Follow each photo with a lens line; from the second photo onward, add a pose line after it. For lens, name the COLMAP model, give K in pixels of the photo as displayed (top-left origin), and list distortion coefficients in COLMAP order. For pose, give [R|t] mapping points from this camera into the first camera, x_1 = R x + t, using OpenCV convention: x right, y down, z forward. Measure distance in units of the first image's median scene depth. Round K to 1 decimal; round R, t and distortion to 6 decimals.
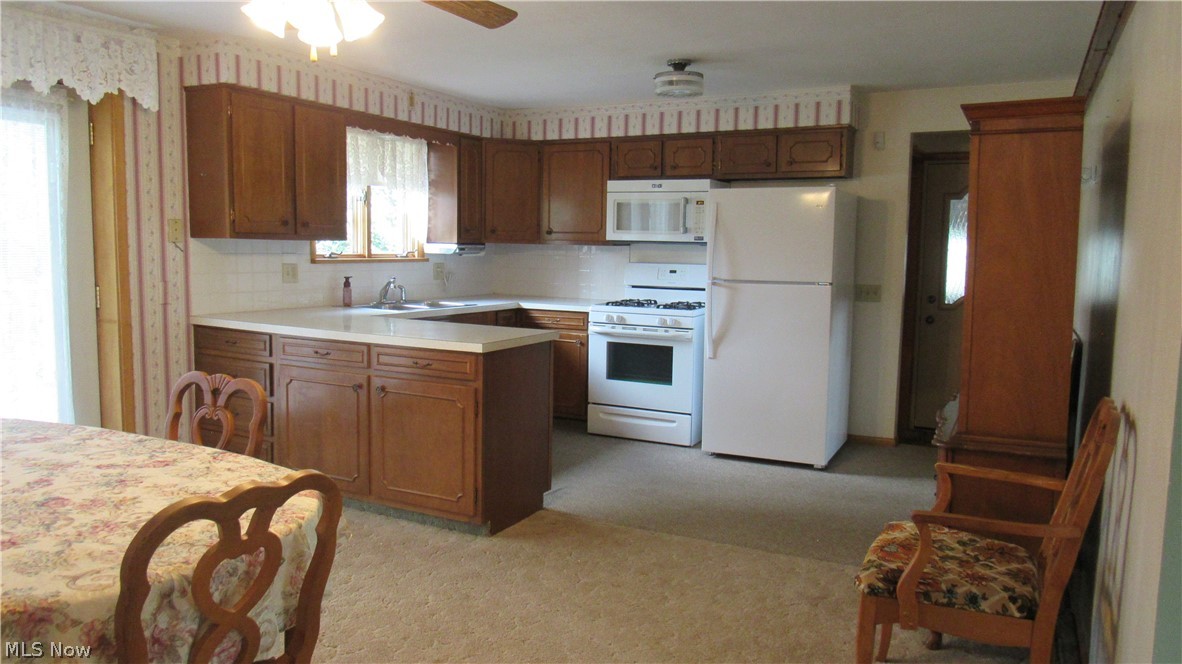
lens RADIAL K [[844.5, 0, 591.0], [0, 844.5, 332.0], [0, 0, 1]] dist [-0.016254, -0.002386]
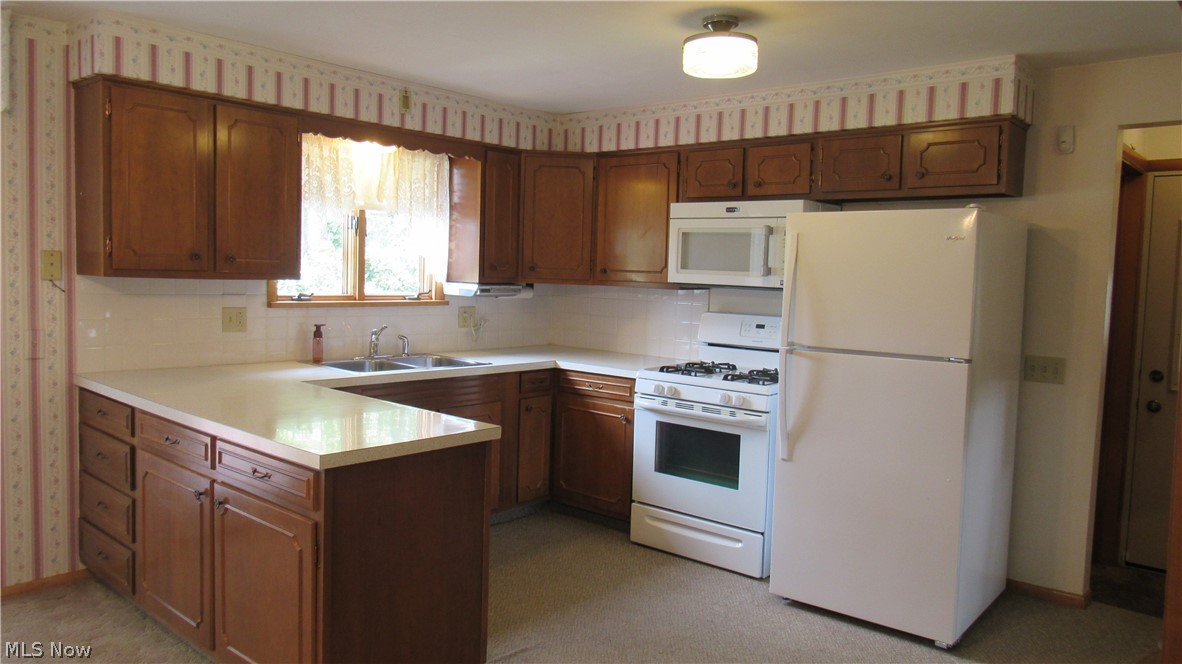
lens RADIAL K [[844.5, 0, 591.0], [0, 844.5, 332.0], [0, 0, 1]] dist [-0.016254, -0.002386]
pose [[0.972686, 0.030770, -0.230076, 0.131058], [-0.038919, 0.998763, -0.030963, -0.040961], [0.228839, 0.039072, 0.972680, 0.271715]]
